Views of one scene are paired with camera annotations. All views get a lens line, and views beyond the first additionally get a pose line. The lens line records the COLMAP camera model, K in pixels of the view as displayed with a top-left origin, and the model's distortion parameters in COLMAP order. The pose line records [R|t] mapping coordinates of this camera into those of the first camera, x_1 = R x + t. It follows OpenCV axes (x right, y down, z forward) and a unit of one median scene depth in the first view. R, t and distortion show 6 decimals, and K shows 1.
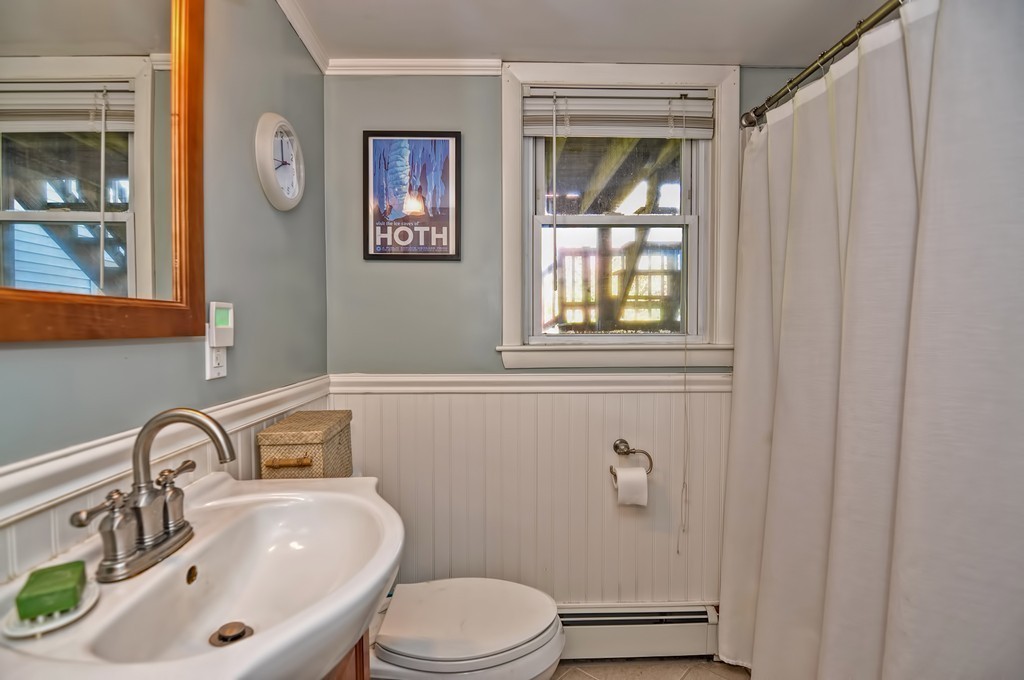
lens RADIAL K [[496.9, 0, 508.4], [0, 496.9, 339.7], [0, 0, 1]] dist [-0.001207, -0.011369]
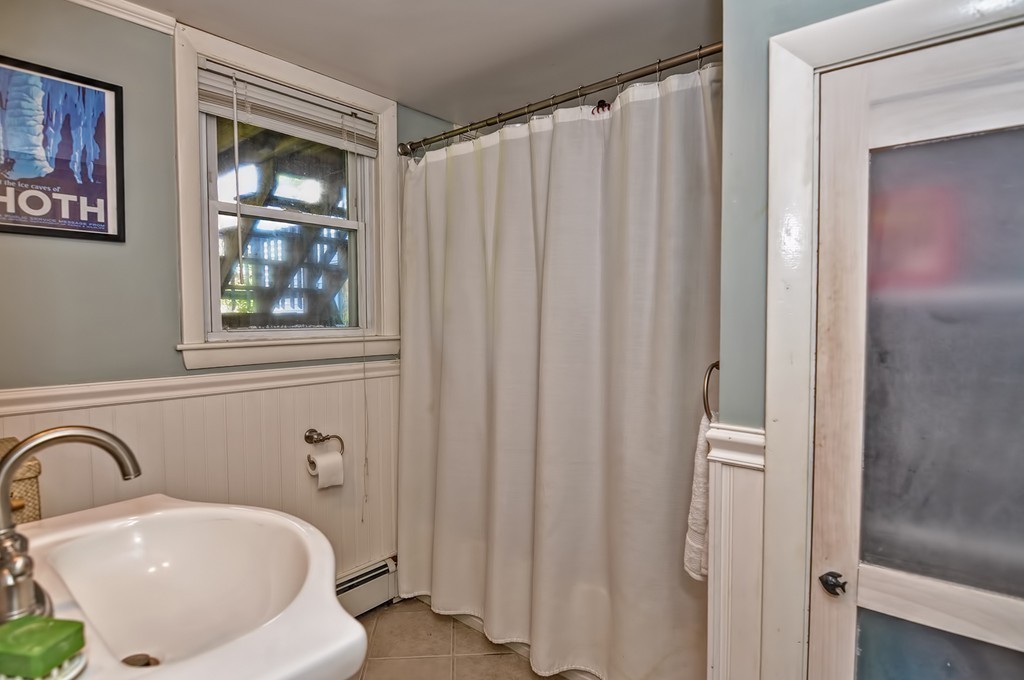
lens RADIAL K [[535.9, 0, 509.1], [0, 535.9, 337.7], [0, 0, 1]] dist [-0.017000, -0.002081]
pose [[0.670501, -0.030135, 0.741296, -0.326514], [0.023602, 0.999535, 0.019285, -0.003907], [-0.741533, 0.004565, 0.670901, -0.063766]]
